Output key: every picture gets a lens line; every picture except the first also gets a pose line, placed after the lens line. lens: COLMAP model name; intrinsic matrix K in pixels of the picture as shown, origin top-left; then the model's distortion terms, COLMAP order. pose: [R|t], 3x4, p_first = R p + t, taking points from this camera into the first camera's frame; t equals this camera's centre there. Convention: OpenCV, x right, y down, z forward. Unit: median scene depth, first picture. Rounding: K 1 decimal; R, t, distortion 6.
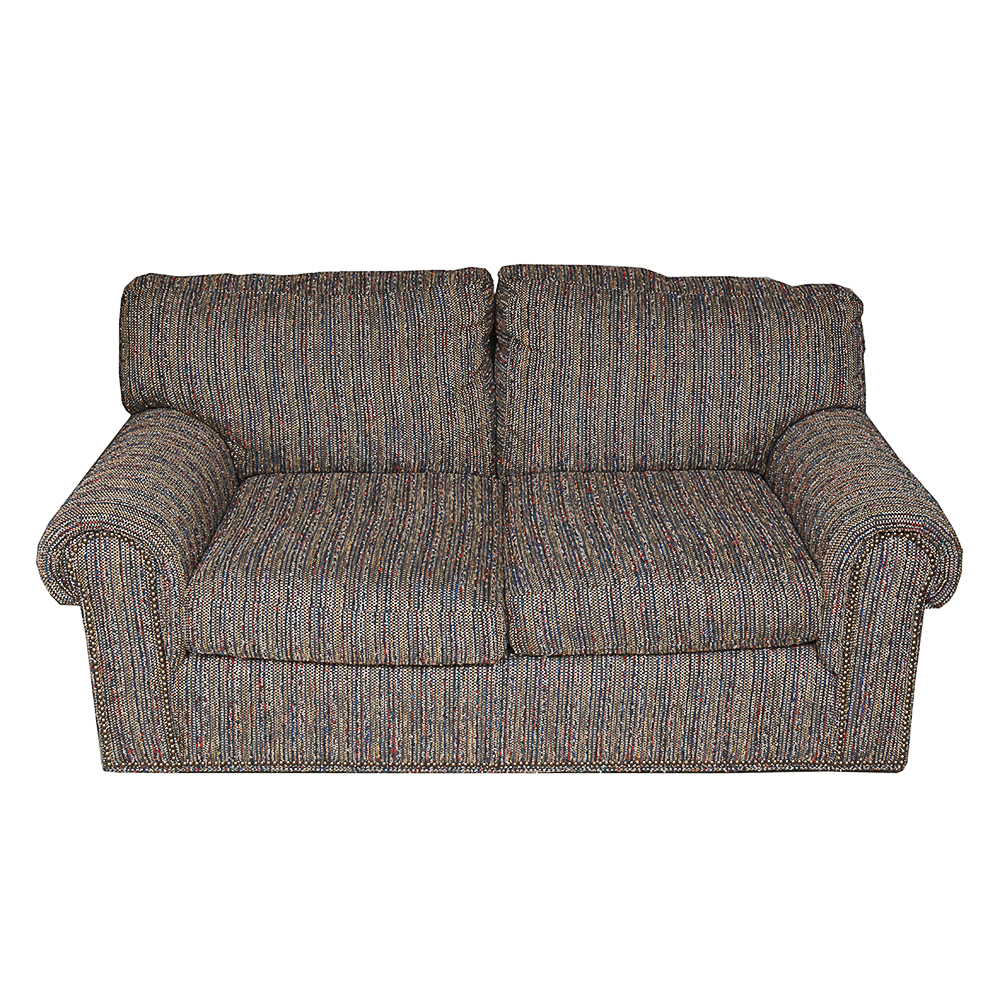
lens RADIAL K [[1356.8, 0, 500.0], [0, 1356.8, 500.0], [0, 0, 1]] dist [-0.032196, -0.065546]
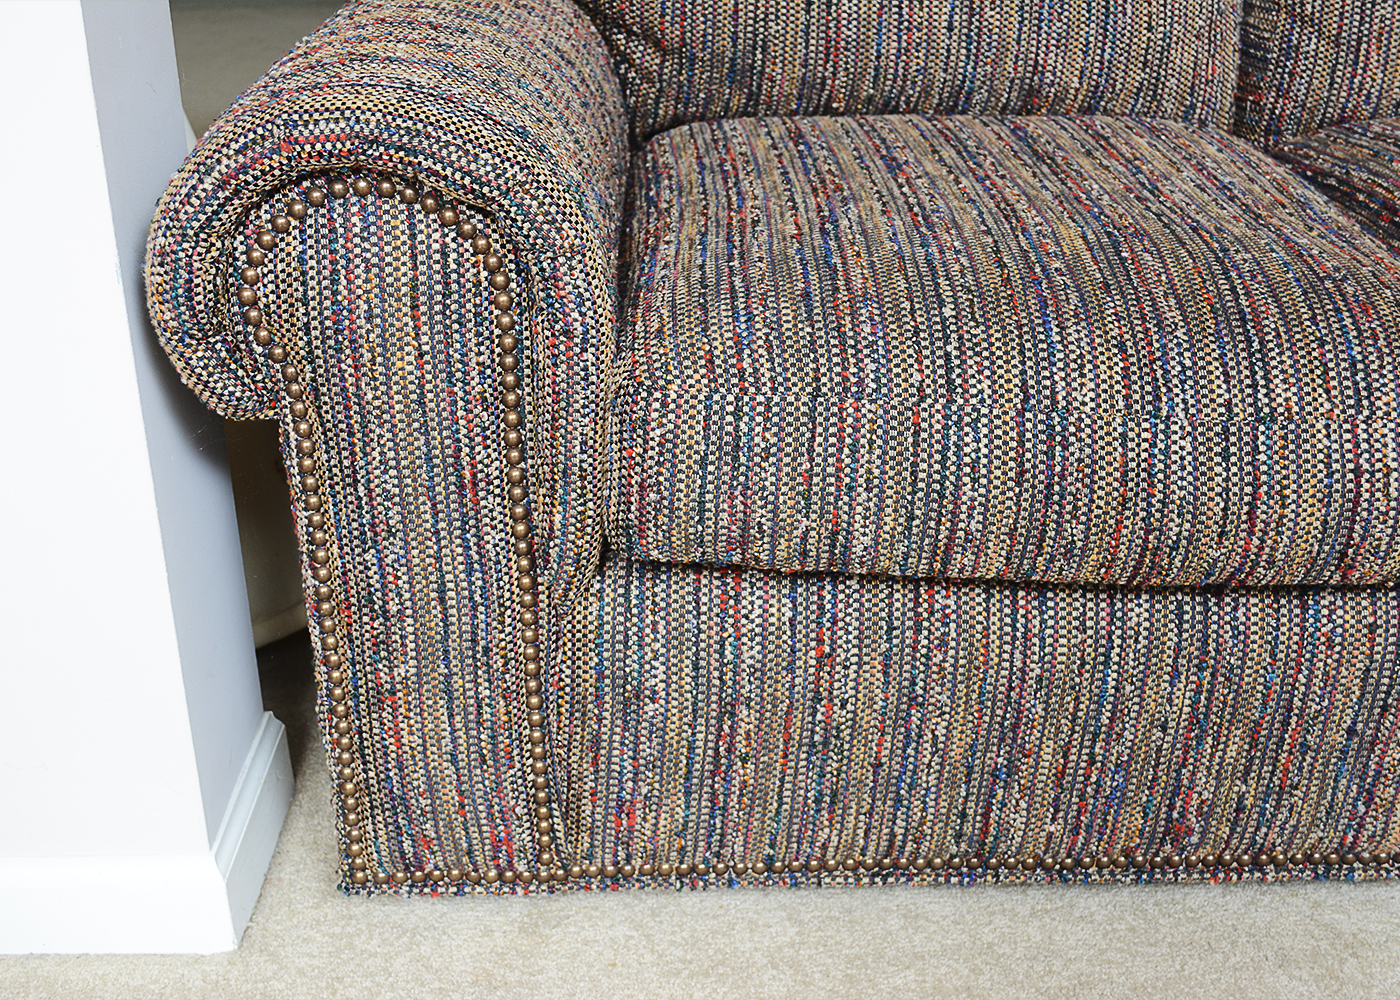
lens RADIAL K [[1813.9, 0, 820.8], [0, 1813.9, 495.6], [0, 0, 1]] dist [-0.043839, -0.009107]
pose [[0.998509, -0.010754, 0.053526, -0.196475], [0.007098, 0.997658, 0.068035, 0.065133], [-0.054132, -0.067554, 0.996246, 0.536338]]
